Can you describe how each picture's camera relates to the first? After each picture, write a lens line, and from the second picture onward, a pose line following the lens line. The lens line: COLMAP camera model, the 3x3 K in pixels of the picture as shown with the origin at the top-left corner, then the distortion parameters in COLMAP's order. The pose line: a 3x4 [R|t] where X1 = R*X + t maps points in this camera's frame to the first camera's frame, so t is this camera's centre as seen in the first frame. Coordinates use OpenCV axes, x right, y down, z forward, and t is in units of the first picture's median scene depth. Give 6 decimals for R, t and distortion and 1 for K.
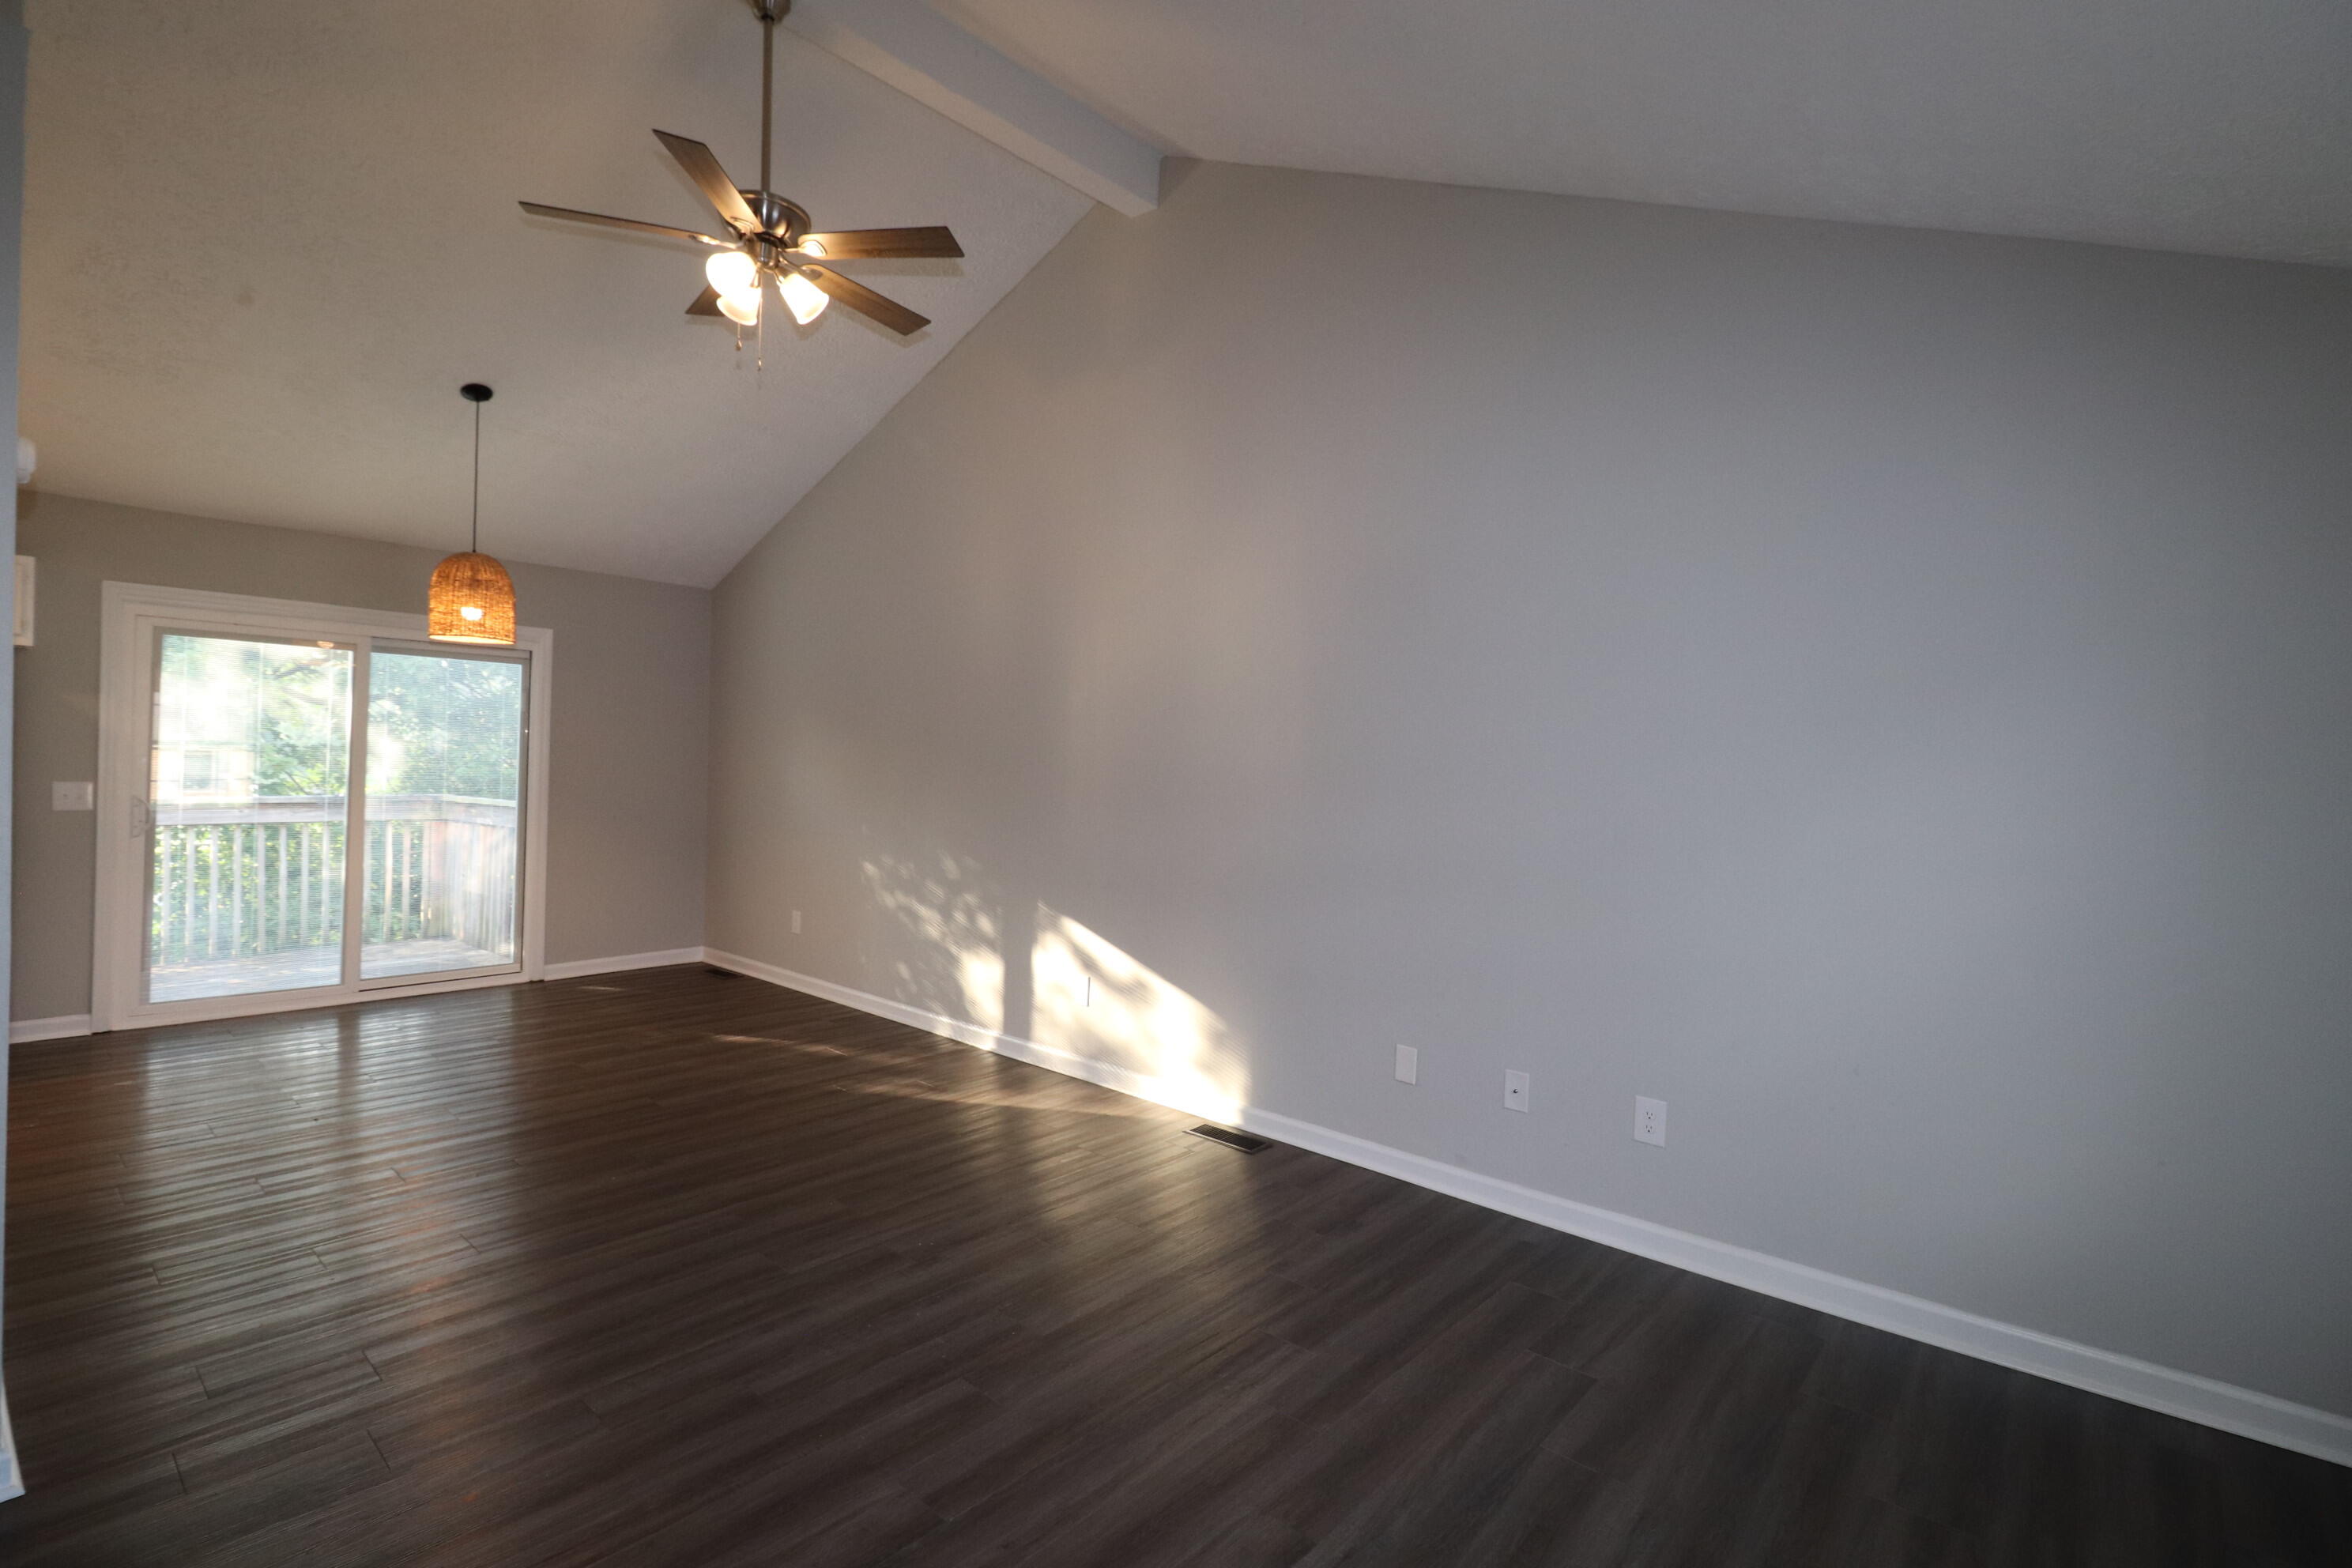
lens RADIAL K [[1101.5, 0, 1172.6], [0, 1101.5, 777.8], [0, 0, 1]] dist [-0.001345, -0.000207]
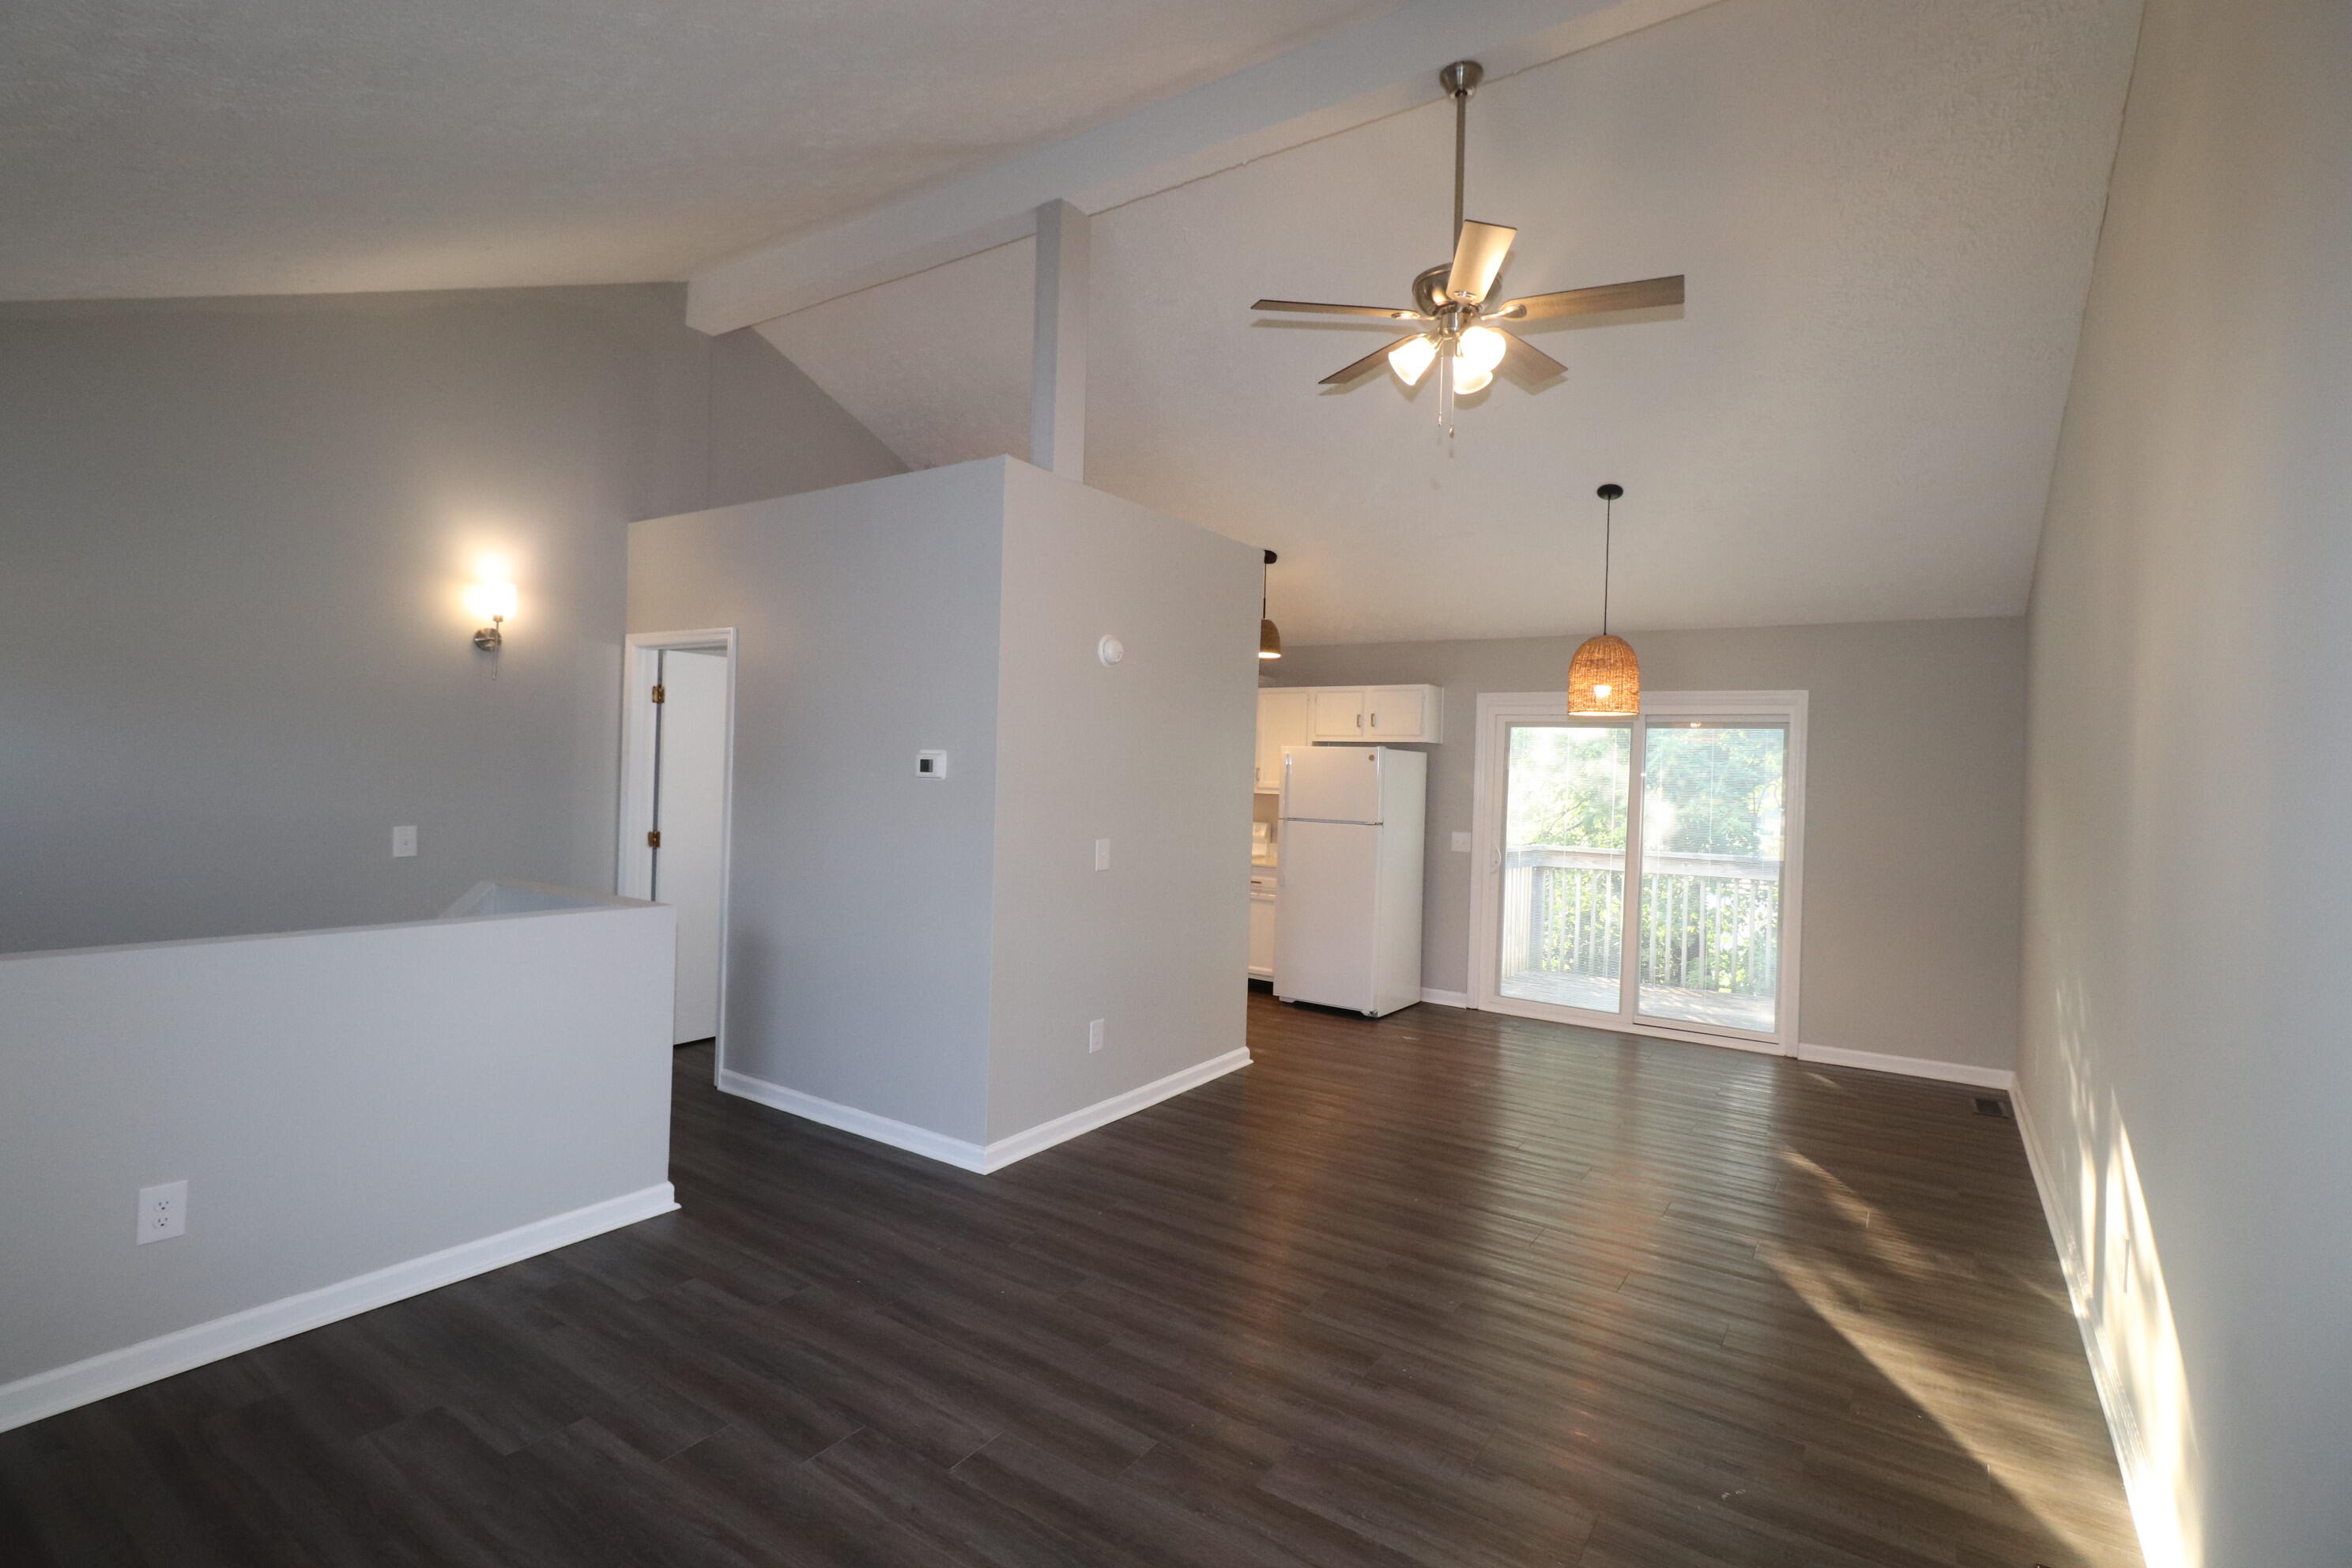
lens RADIAL K [[1101.5, 0, 1172.6], [0, 1101.5, 777.8], [0, 0, 1]] dist [-0.001345, -0.000207]
pose [[0.117196, -0.020242, -0.992903, 0.393841], [-0.045919, 0.998612, -0.025778, -0.012133], [0.992047, 0.048614, 0.116104, 0.426980]]
